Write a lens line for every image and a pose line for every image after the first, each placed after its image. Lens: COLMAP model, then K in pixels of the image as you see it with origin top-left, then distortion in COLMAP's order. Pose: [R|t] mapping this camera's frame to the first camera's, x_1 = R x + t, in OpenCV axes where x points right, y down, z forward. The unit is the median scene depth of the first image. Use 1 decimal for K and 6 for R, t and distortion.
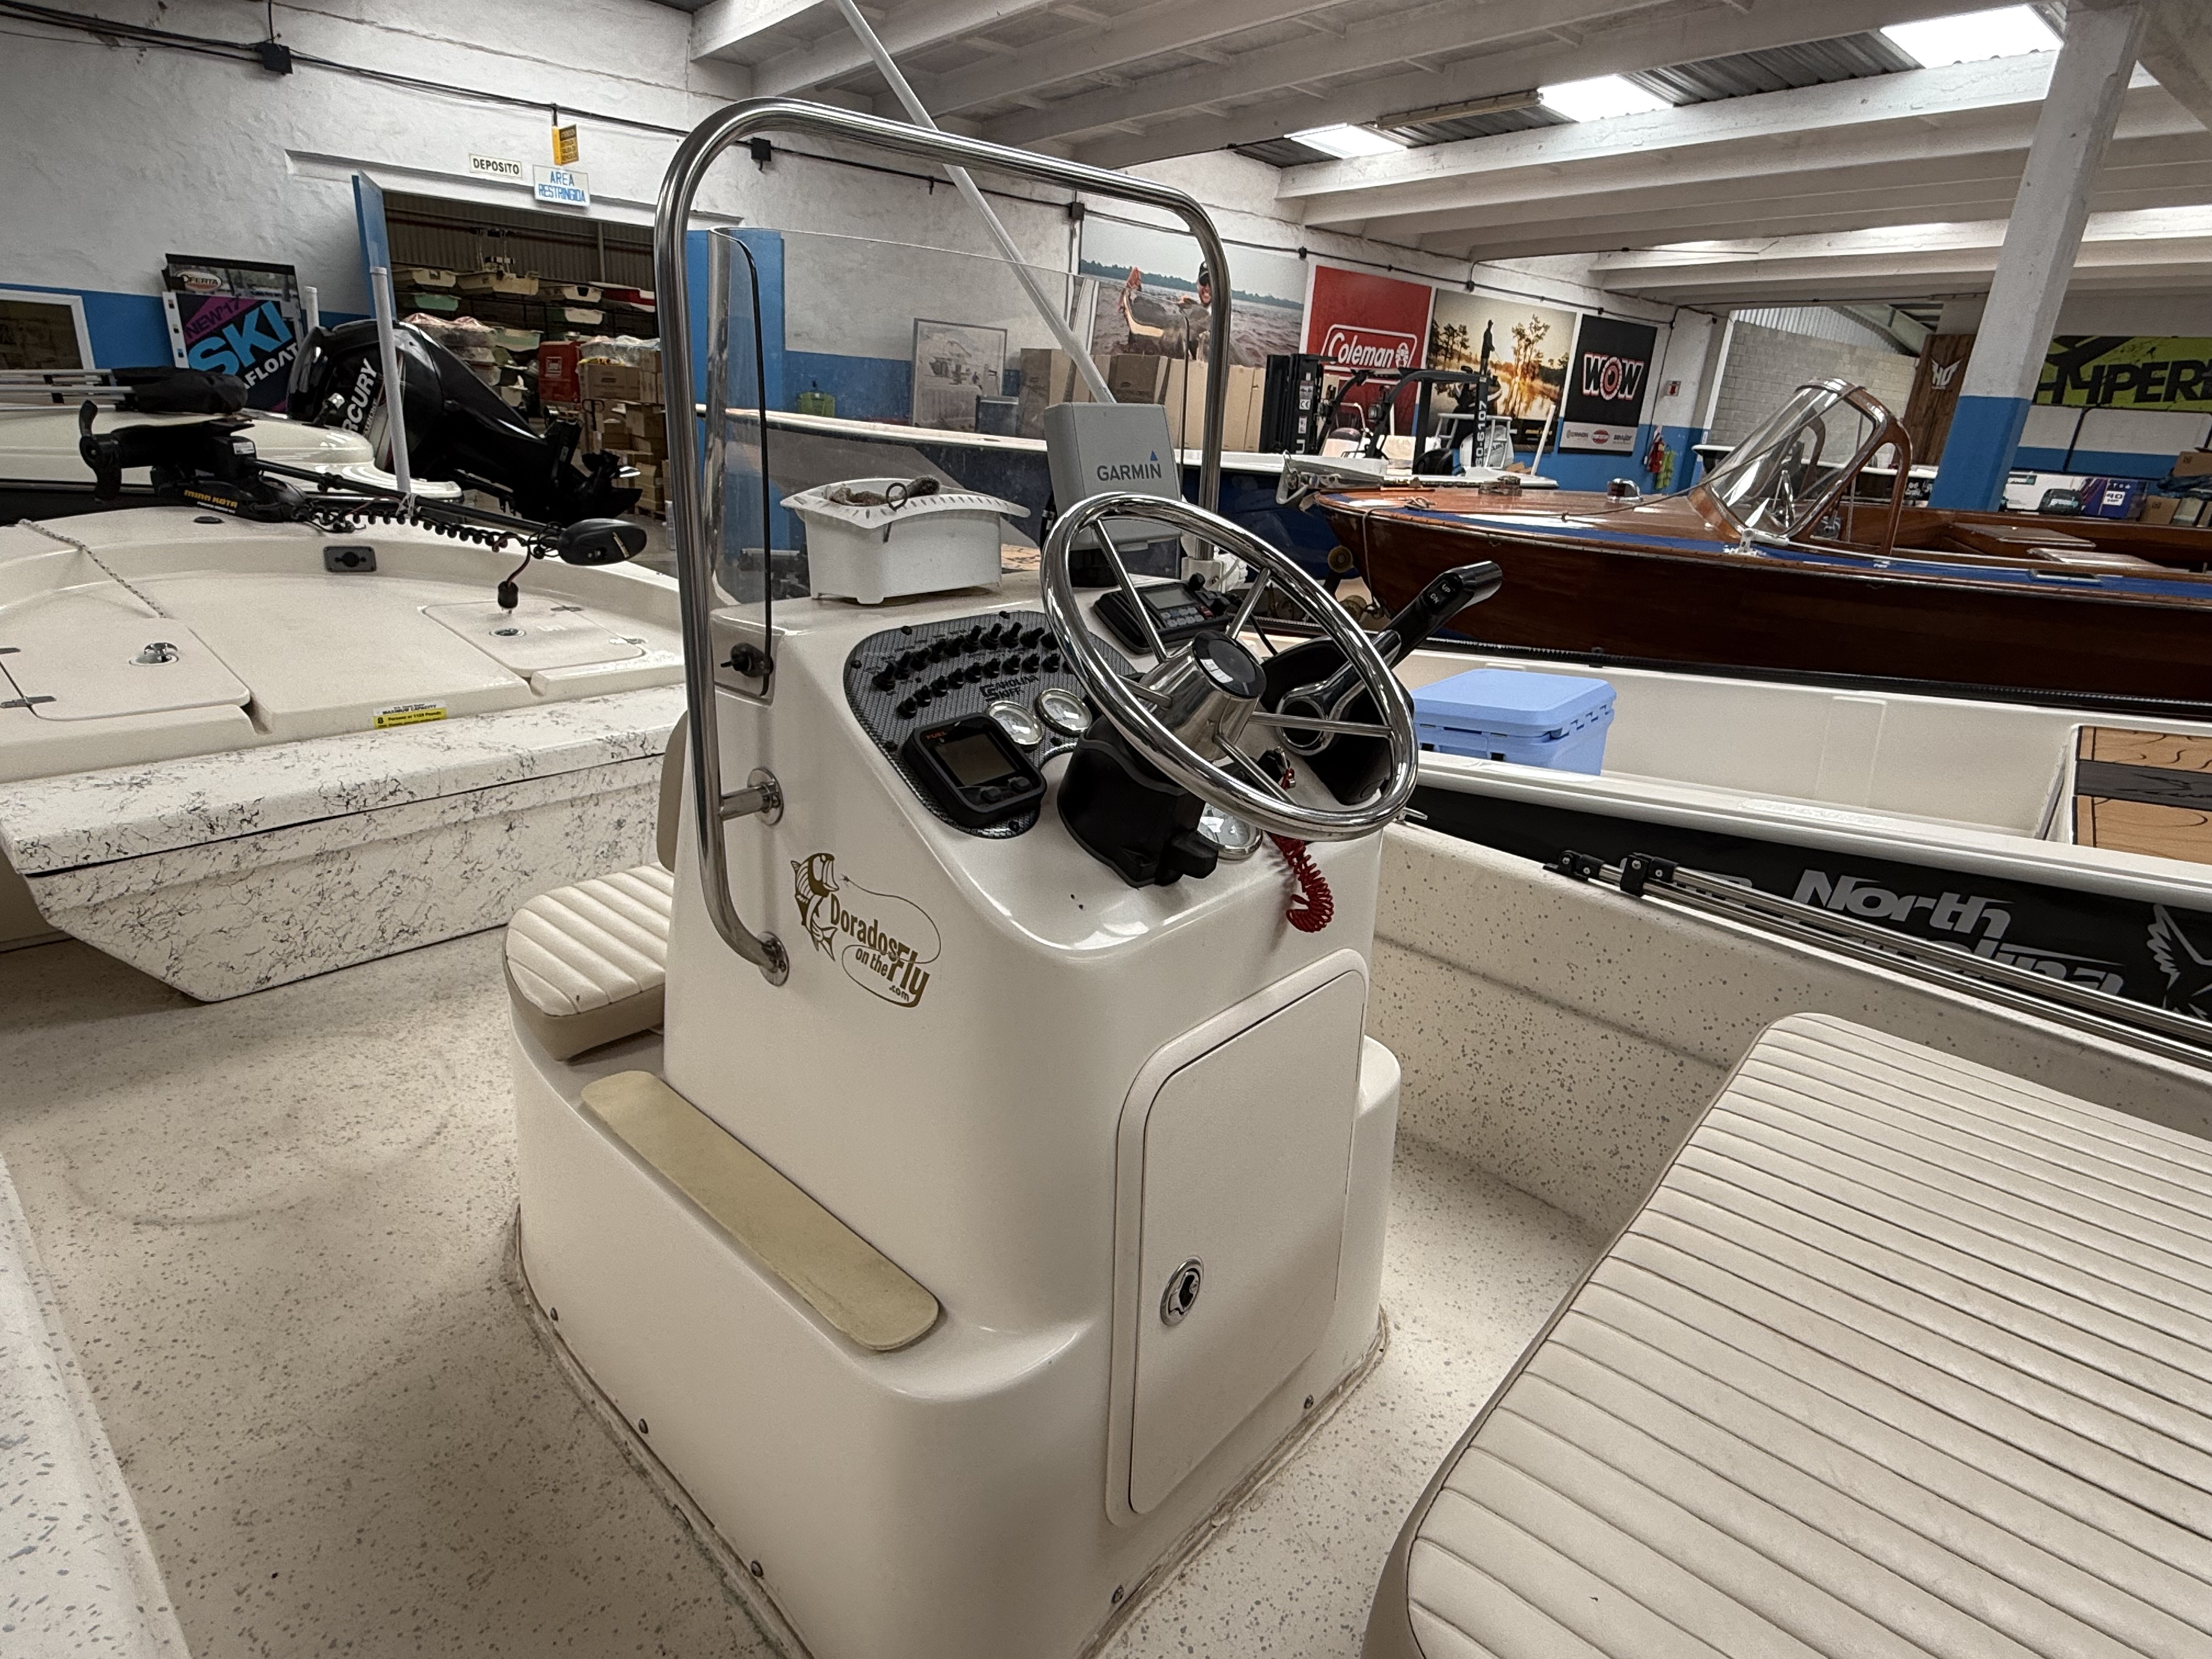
lens RADIAL K [[1206.8, 0, 1086.6], [0, 1206.8, 829.5], [0, 0, 1]] dist [0.001826, -0.003102]
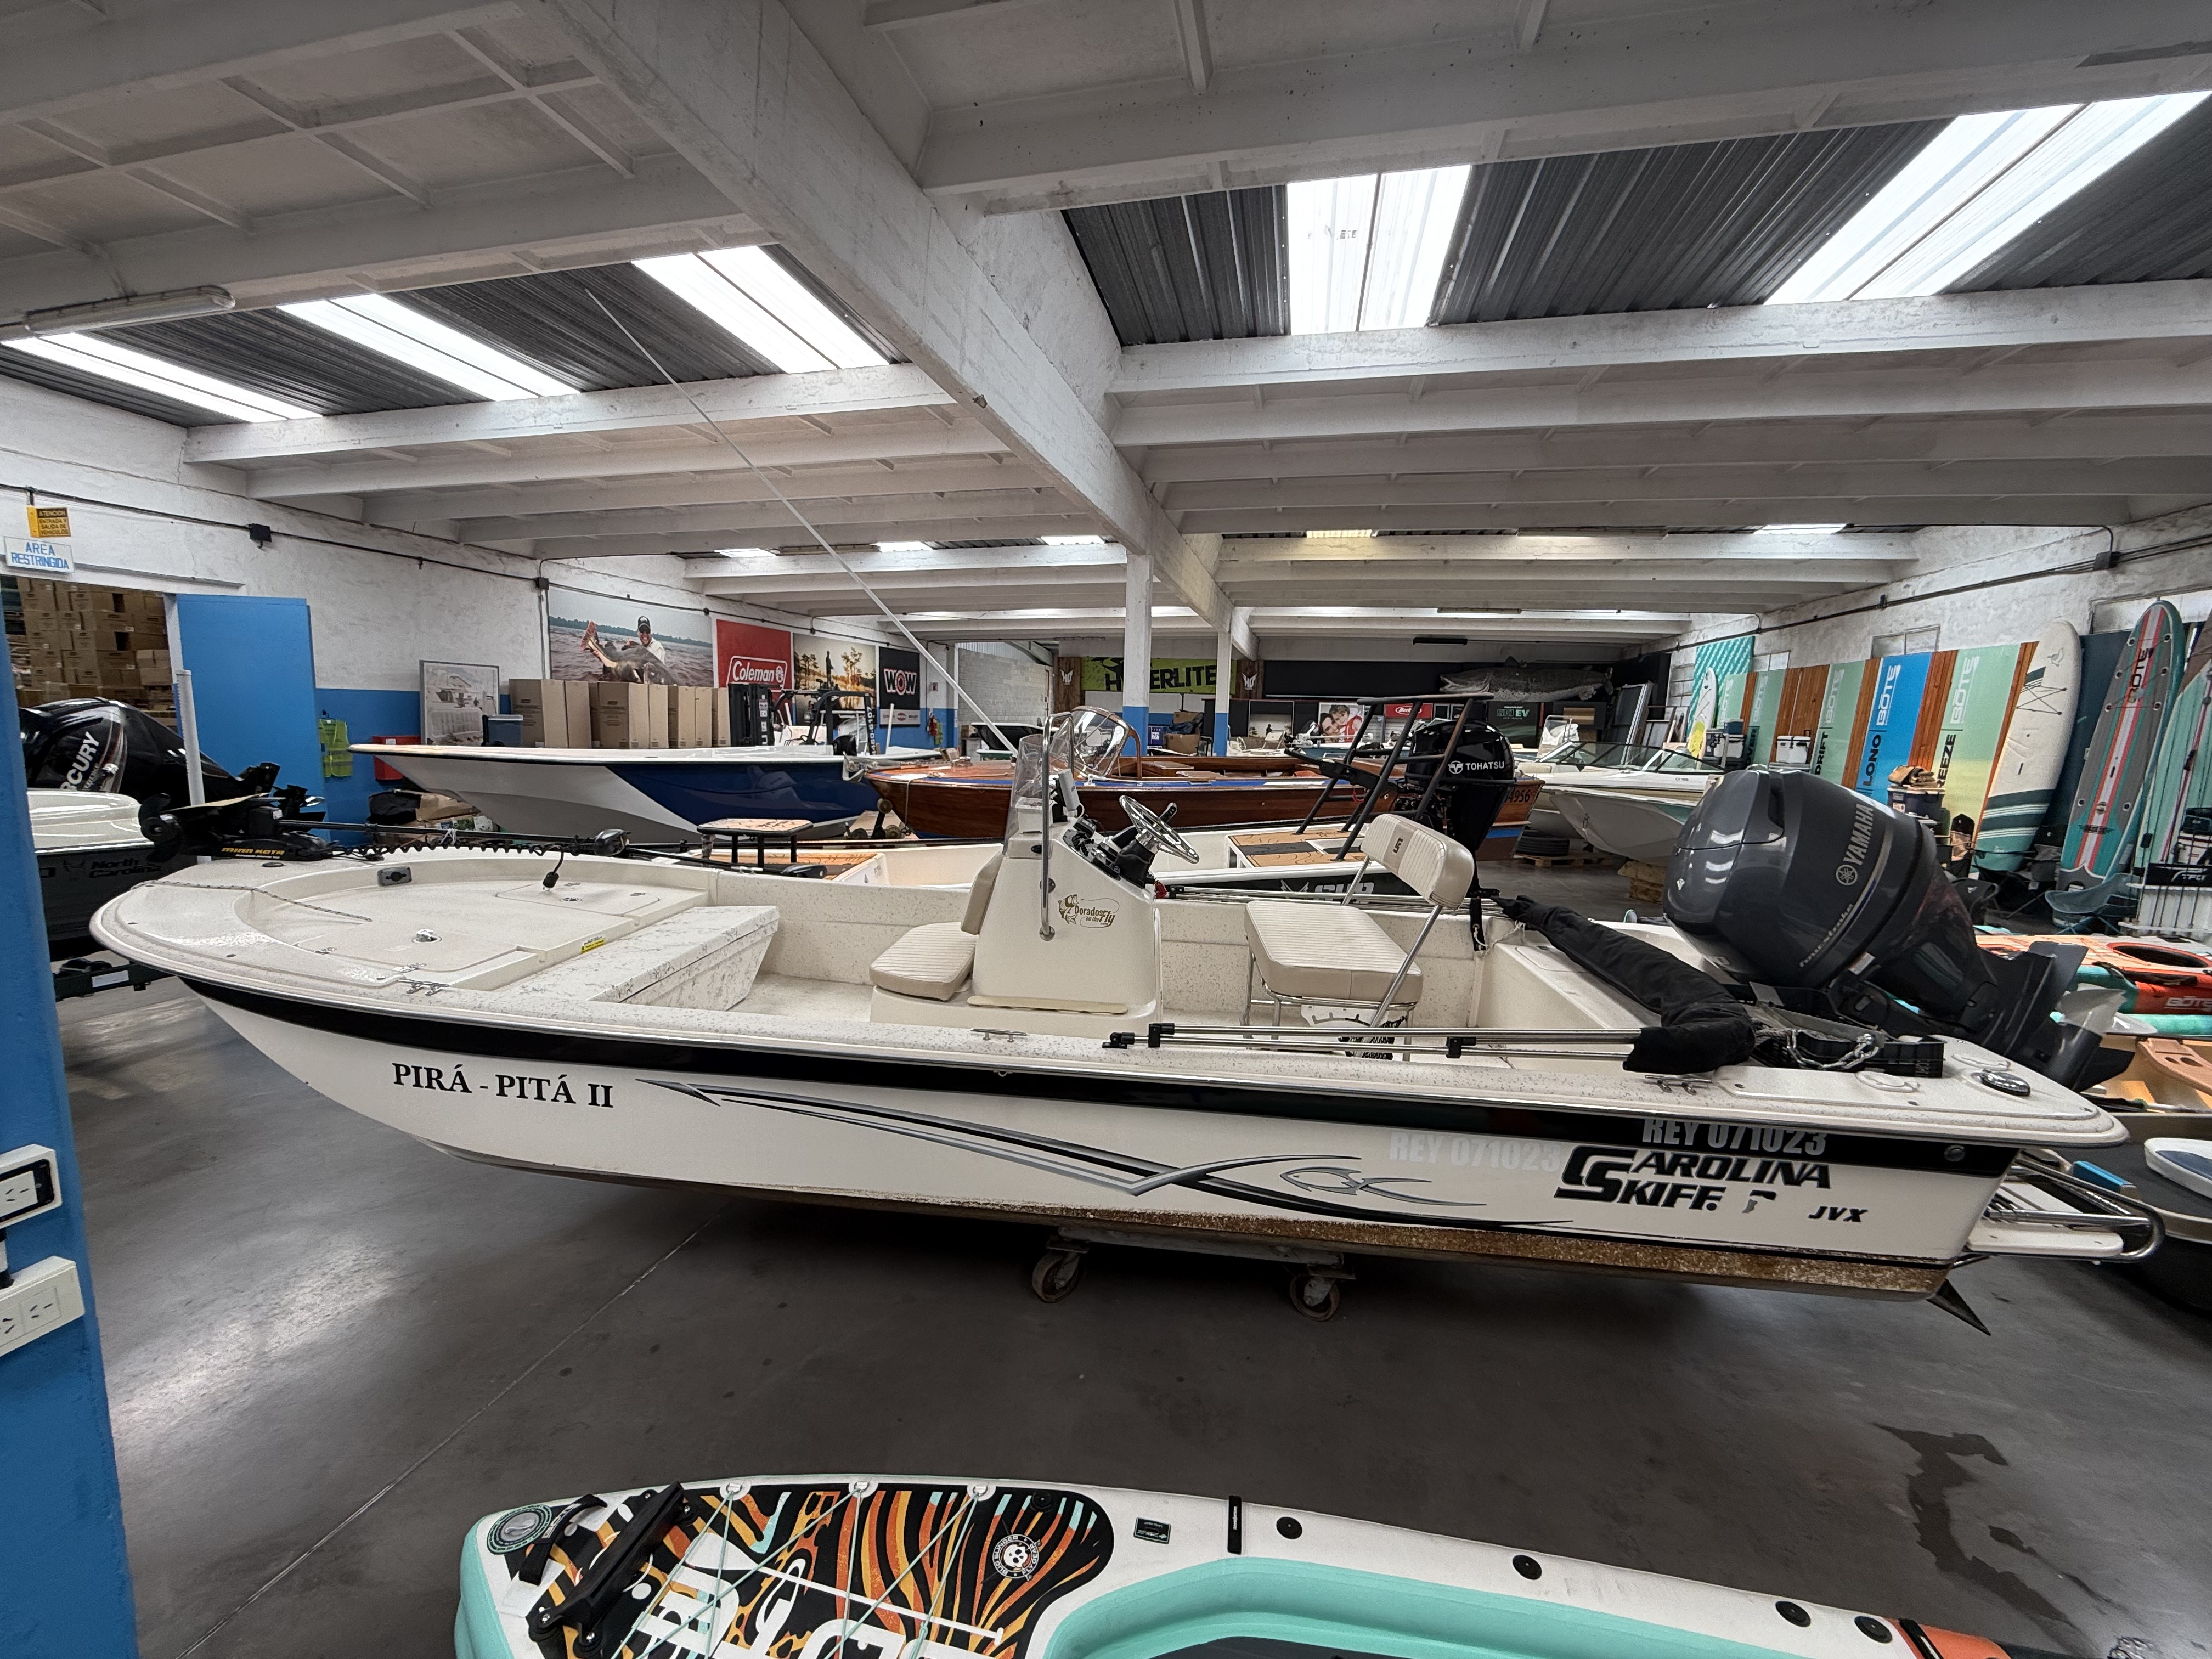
lens RADIAL K [[880.9, 0, 1103.0], [0, 880.9, 824.6], [0, 0, 1]] dist [0.000334, -0.000331]
pose [[0.793090, -0.119482, 0.597270, -0.195437], [0.228050, 0.967498, -0.109273, 0.014310], [-0.564802, 0.222871, 0.794561, -0.144811]]
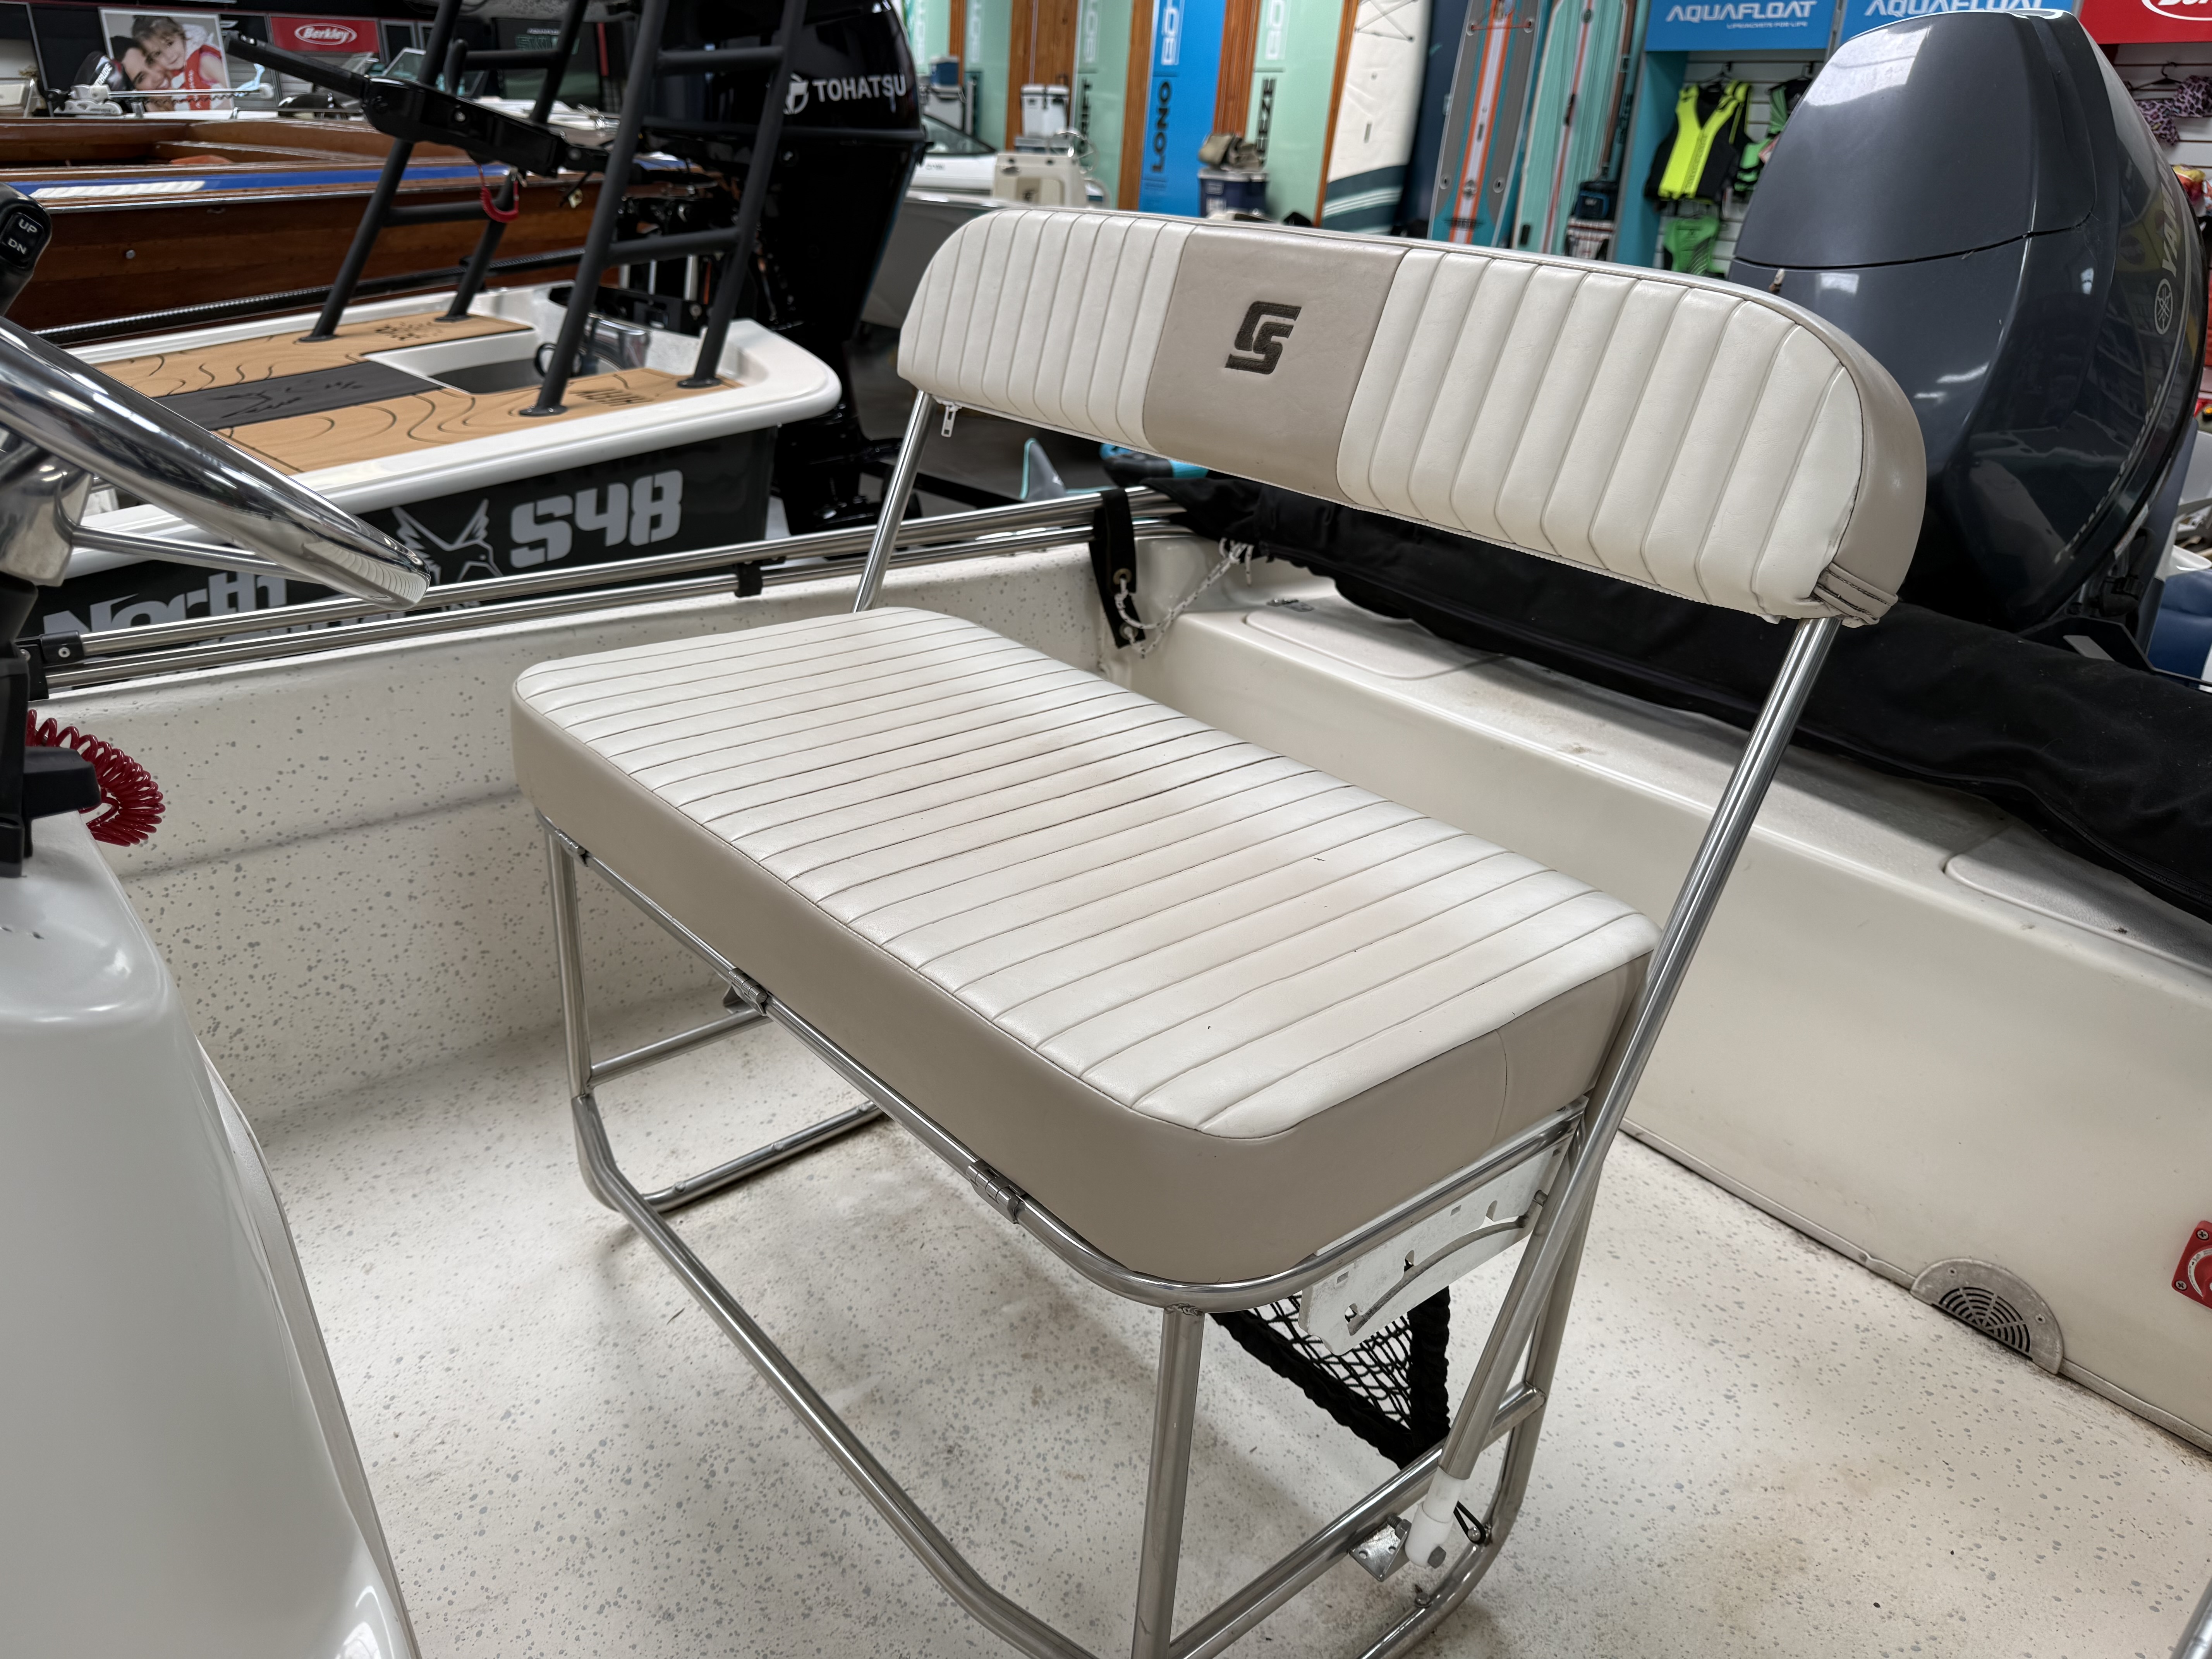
lens RADIAL K [[1578.2, 0, 1106.0], [0, 1578.2, 829.5], [0, 0, 1]] dist [-0.005309, -0.005804]
pose [[0.140720, -0.464367, 0.874392, -0.050313], [0.310072, 0.859419, 0.406514, -0.010343], [-0.940241, 0.213920, 0.264925, 0.037688]]
